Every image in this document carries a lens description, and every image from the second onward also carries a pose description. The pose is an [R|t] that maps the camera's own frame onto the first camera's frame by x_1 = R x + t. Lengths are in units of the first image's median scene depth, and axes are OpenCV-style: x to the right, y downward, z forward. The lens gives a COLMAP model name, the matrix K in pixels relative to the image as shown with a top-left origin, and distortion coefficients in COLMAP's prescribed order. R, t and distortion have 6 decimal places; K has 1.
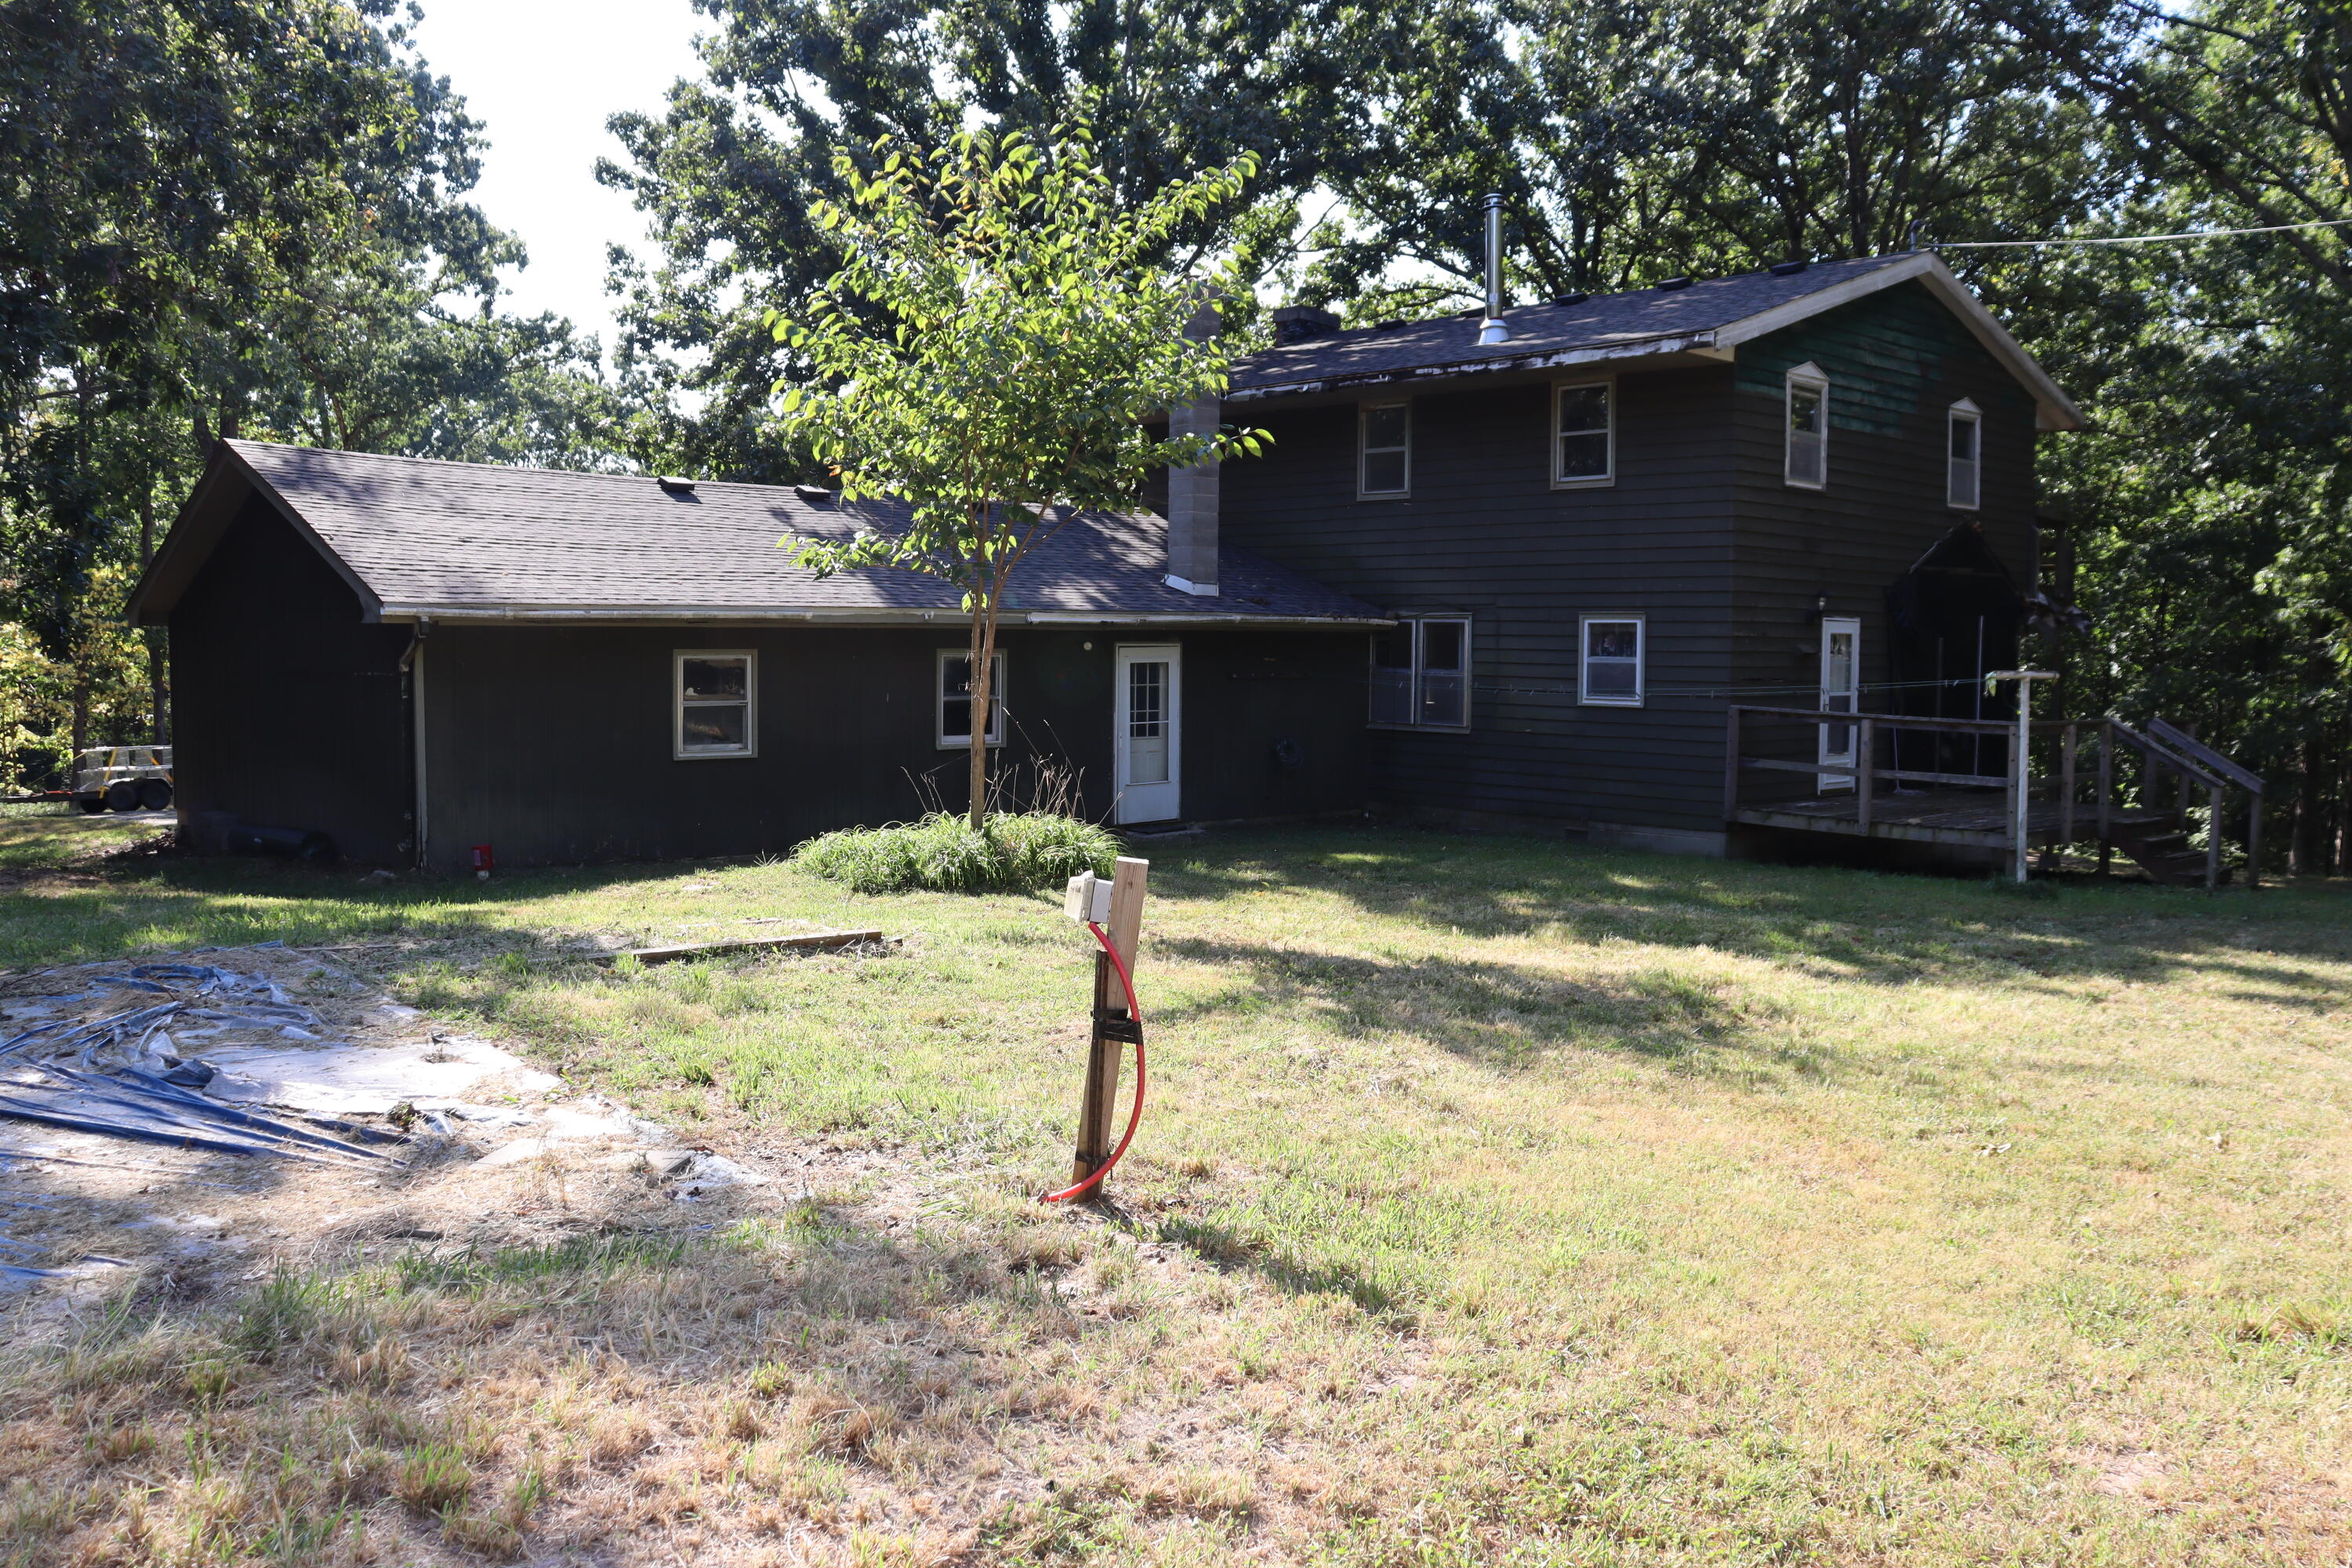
lens RADIAL K [[1952.0, 0, 1181.6], [0, 1952.0, 824.0], [0, 0, 1]] dist [-0.179976, 0.169686]
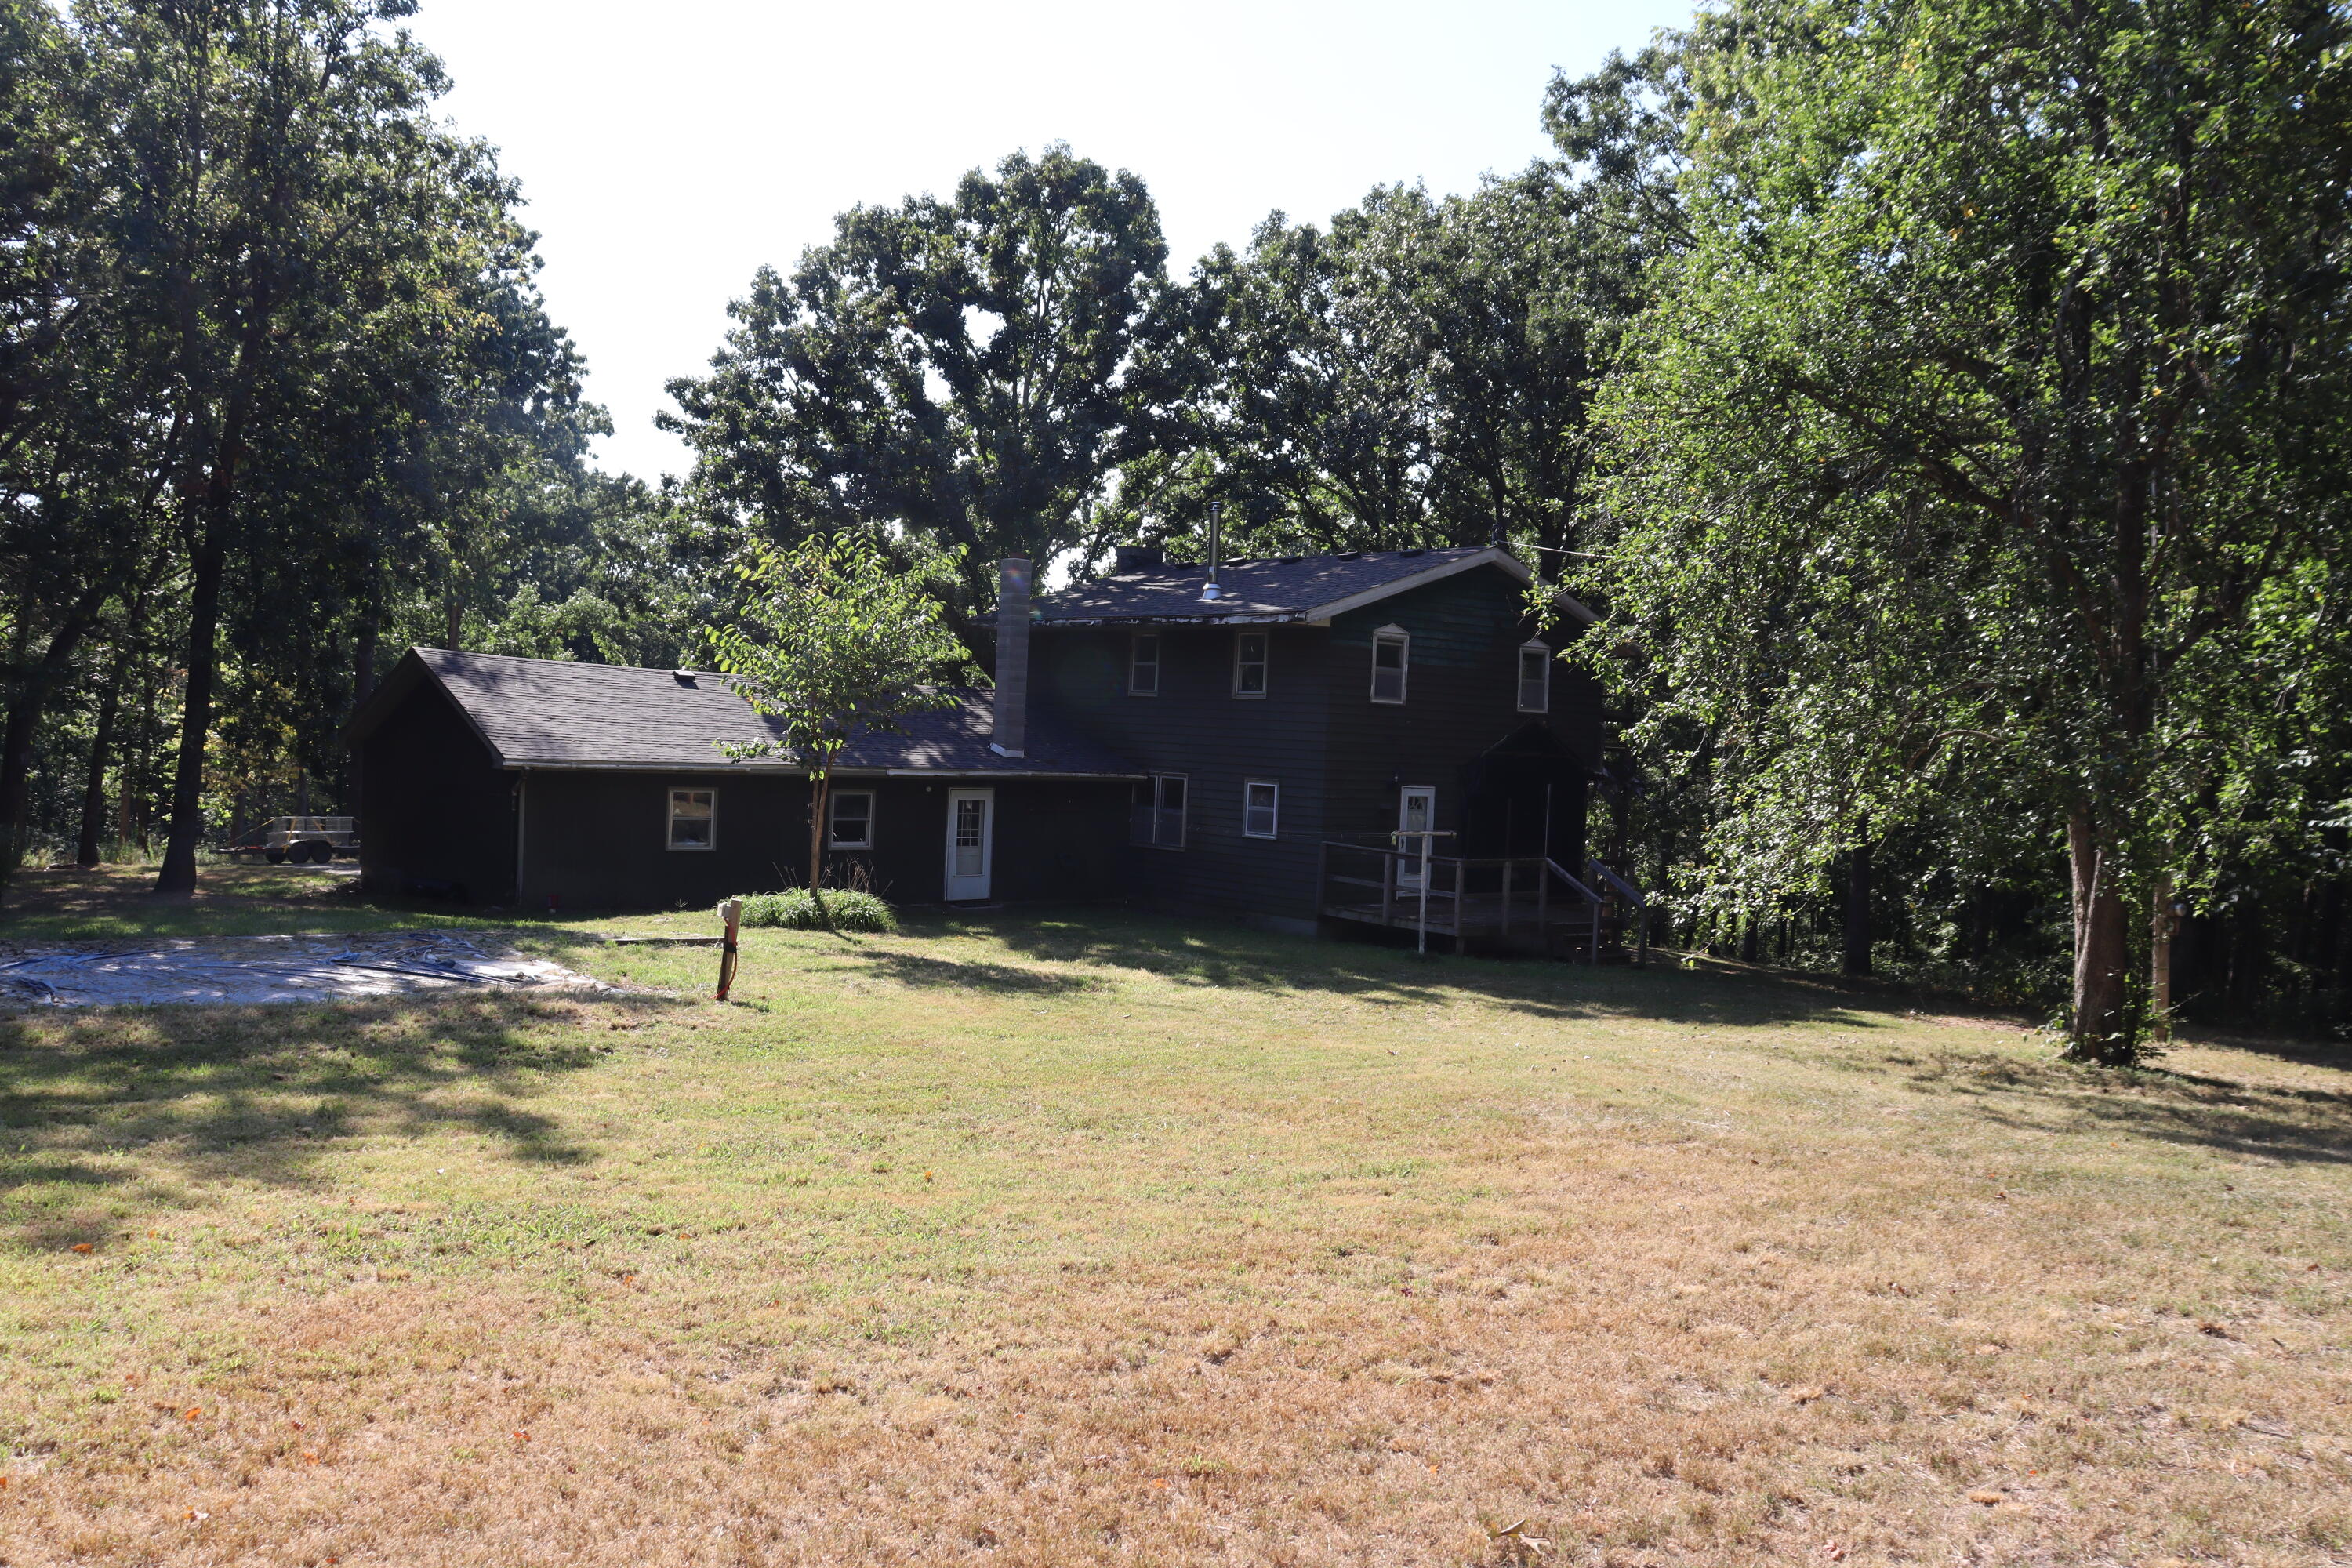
lens RADIAL K [[1952.0, 0, 1181.6], [0, 1952.0, 824.0], [0, 0, 1]] dist [-0.179976, 0.169686]
pose [[0.998577, 0.038383, -0.037028, 0.223273], [-0.040072, 0.998137, -0.046006, 0.003154], [0.035193, 0.047425, 0.998255, -0.604562]]
